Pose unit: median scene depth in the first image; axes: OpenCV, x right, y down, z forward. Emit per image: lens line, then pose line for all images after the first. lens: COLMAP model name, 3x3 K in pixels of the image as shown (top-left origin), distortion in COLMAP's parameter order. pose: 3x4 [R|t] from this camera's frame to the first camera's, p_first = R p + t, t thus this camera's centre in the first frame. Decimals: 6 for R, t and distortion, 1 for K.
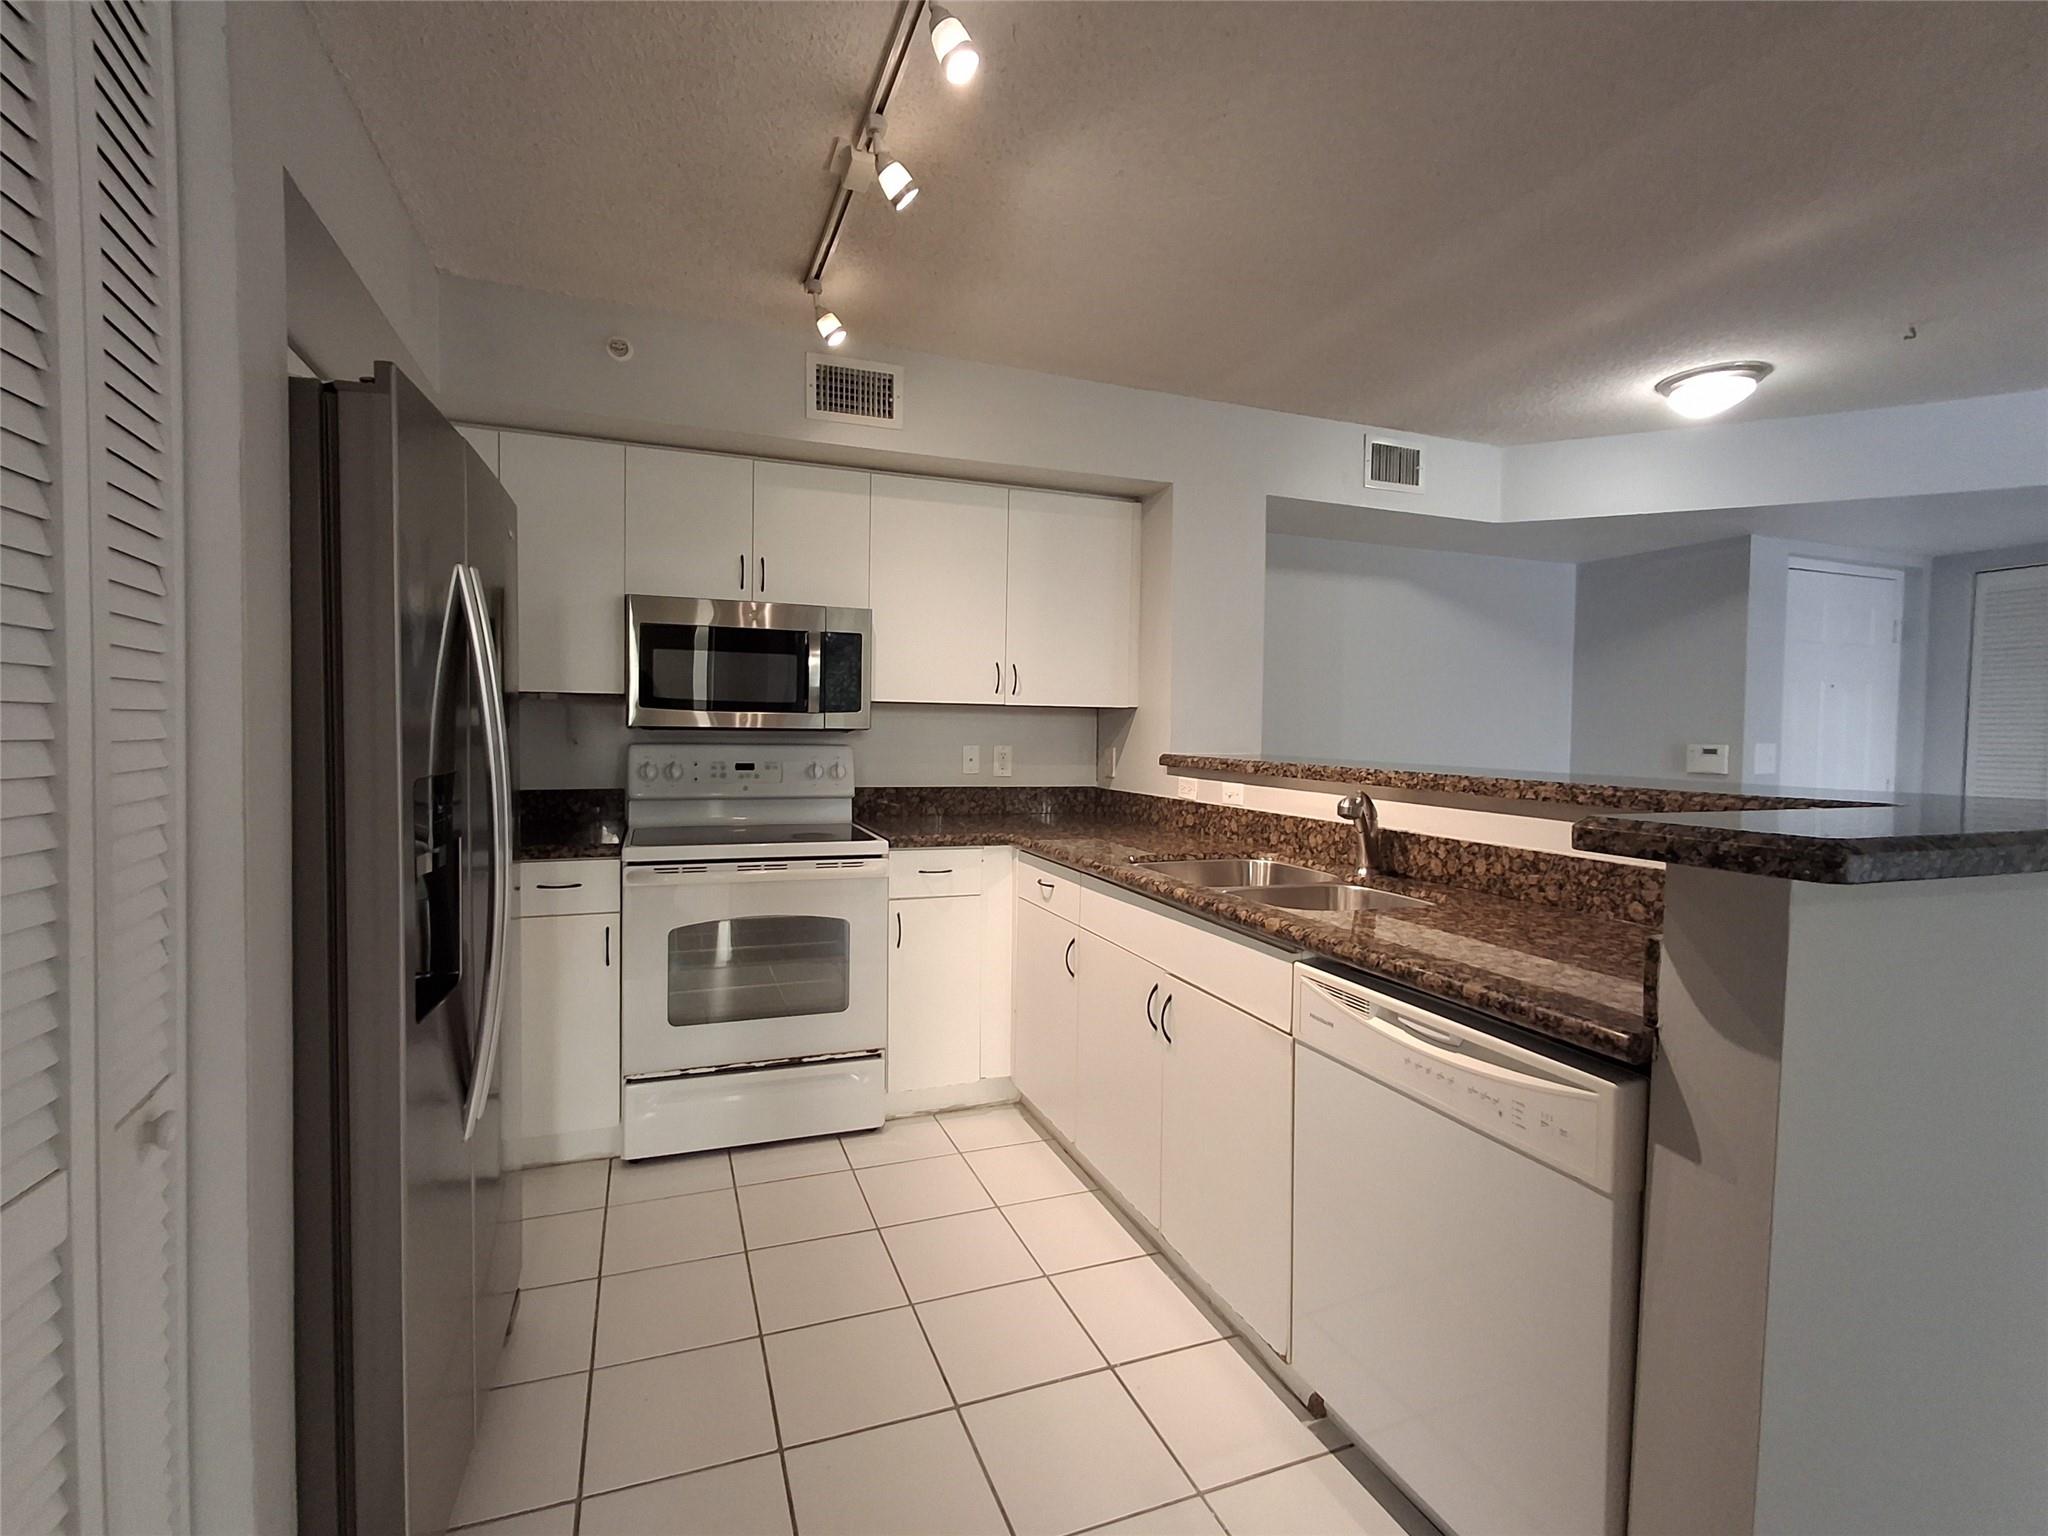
lens RADIAL K [[952.0, 0, 1012.4], [0, 952.0, 758.4], [0, 0, 1]] dist [0.001533, -0.000279]
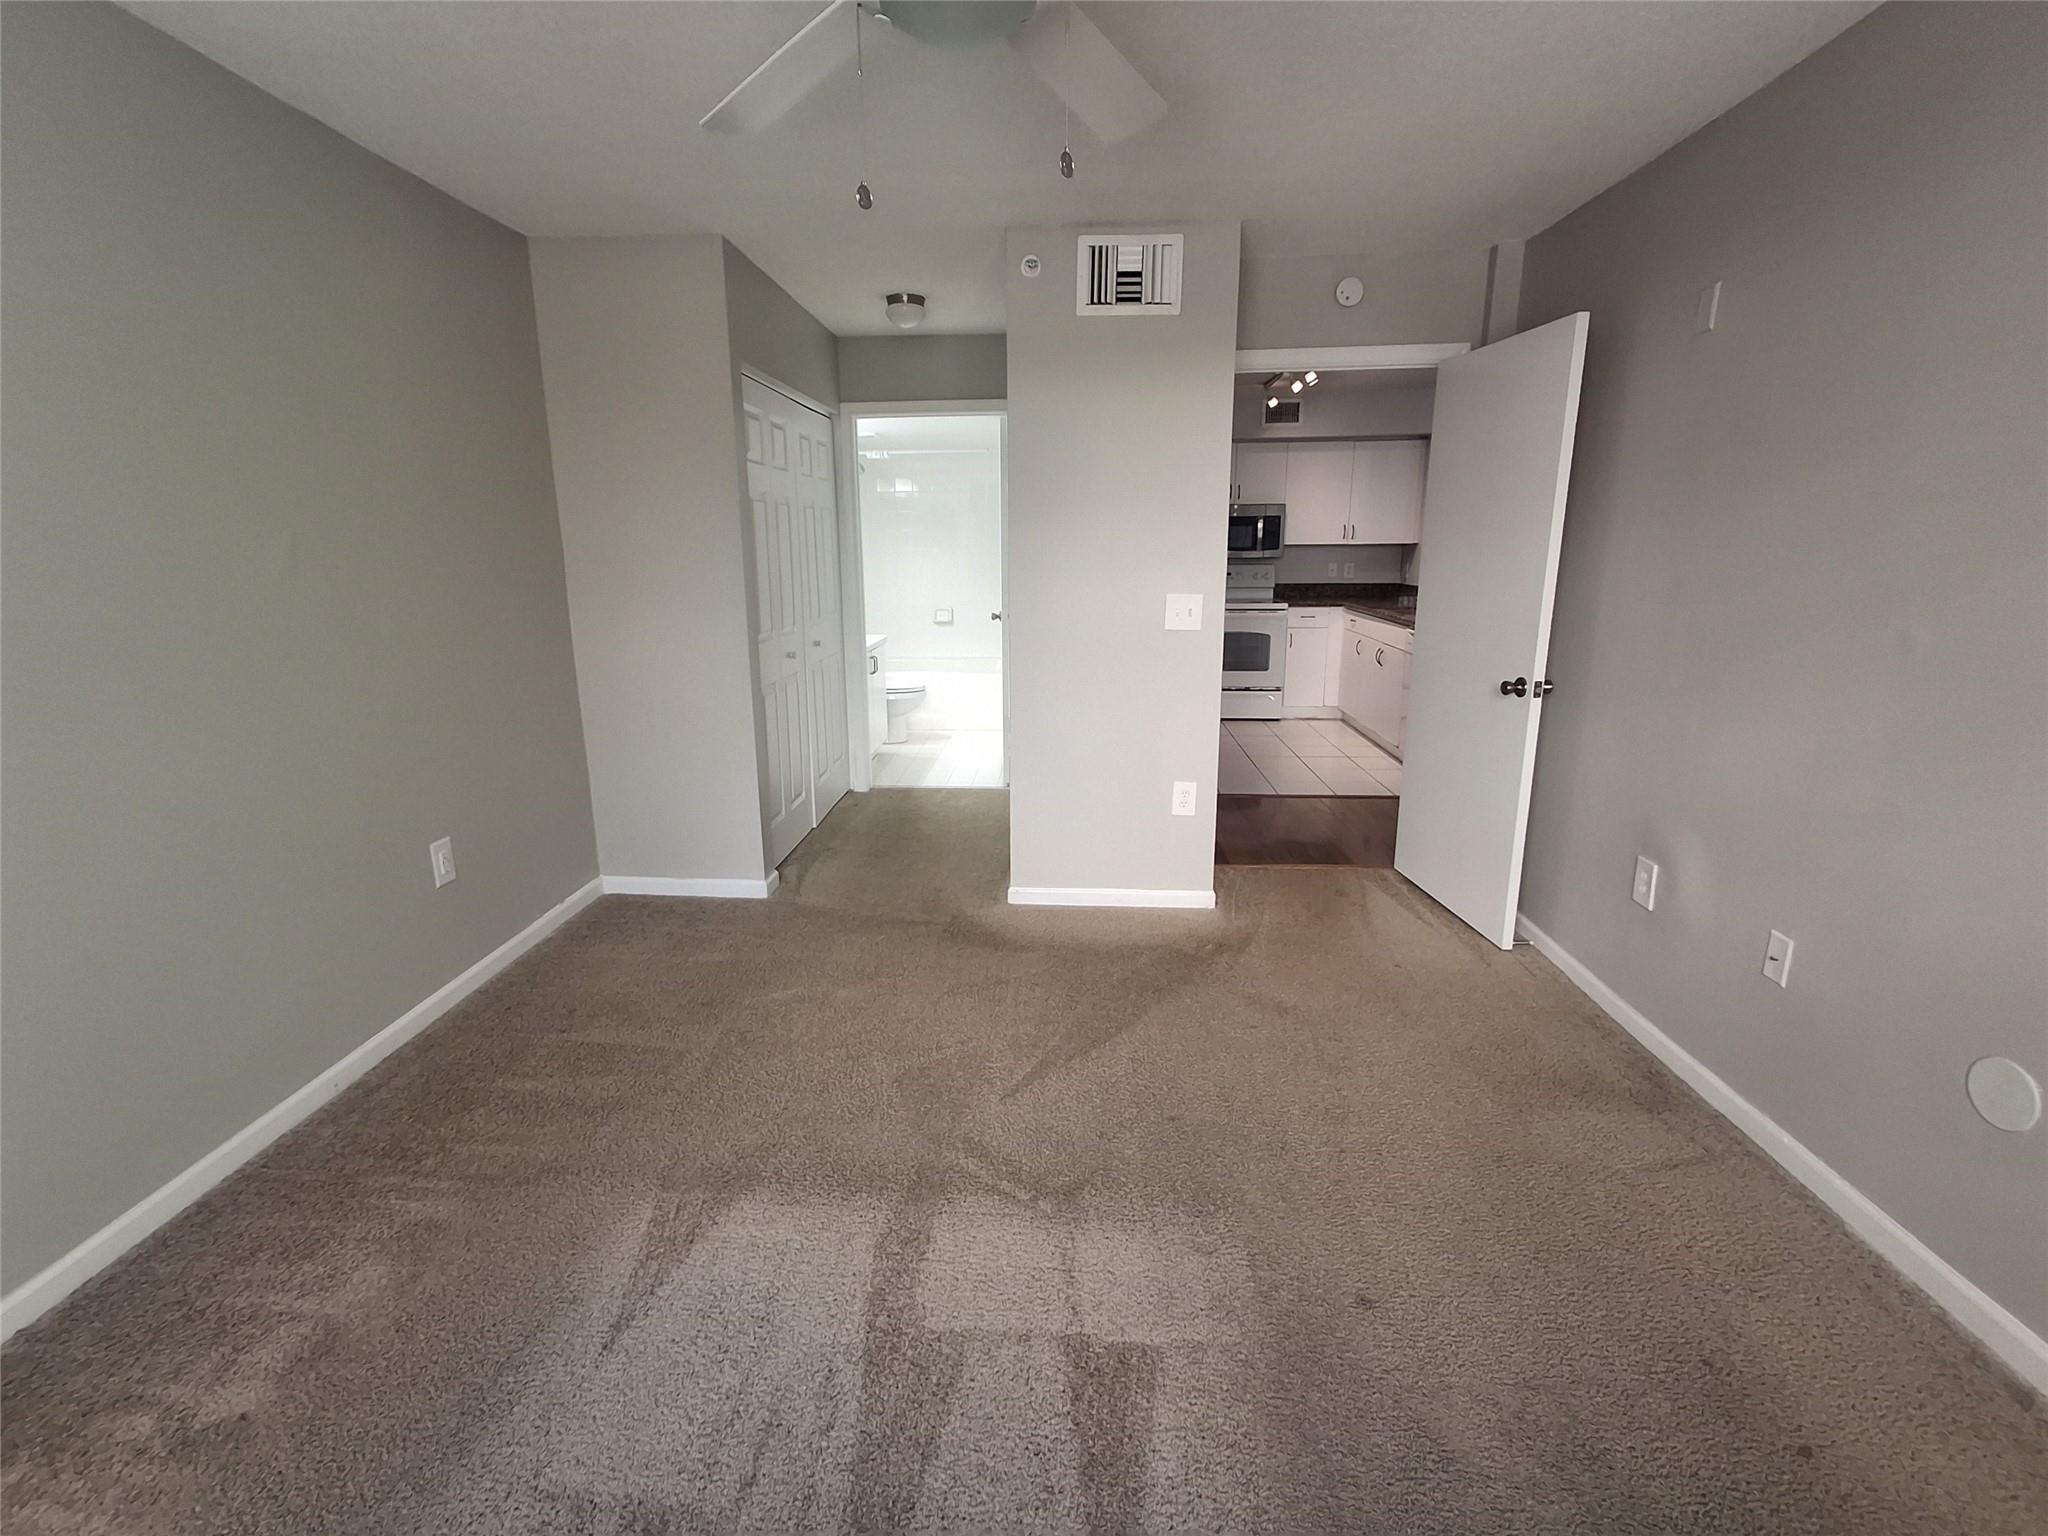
lens RADIAL K [[952.0, 0, 1010.3], [0, 952.0, 759.1], [0, 0, 1]] dist [0.001533, -0.000279]
pose [[0.901119, 0.069306, -0.427997, 0.279630], [0.004619, 0.985551, 0.169316, 0.059279], [0.433547, -0.154551, 0.887778, -1.433891]]
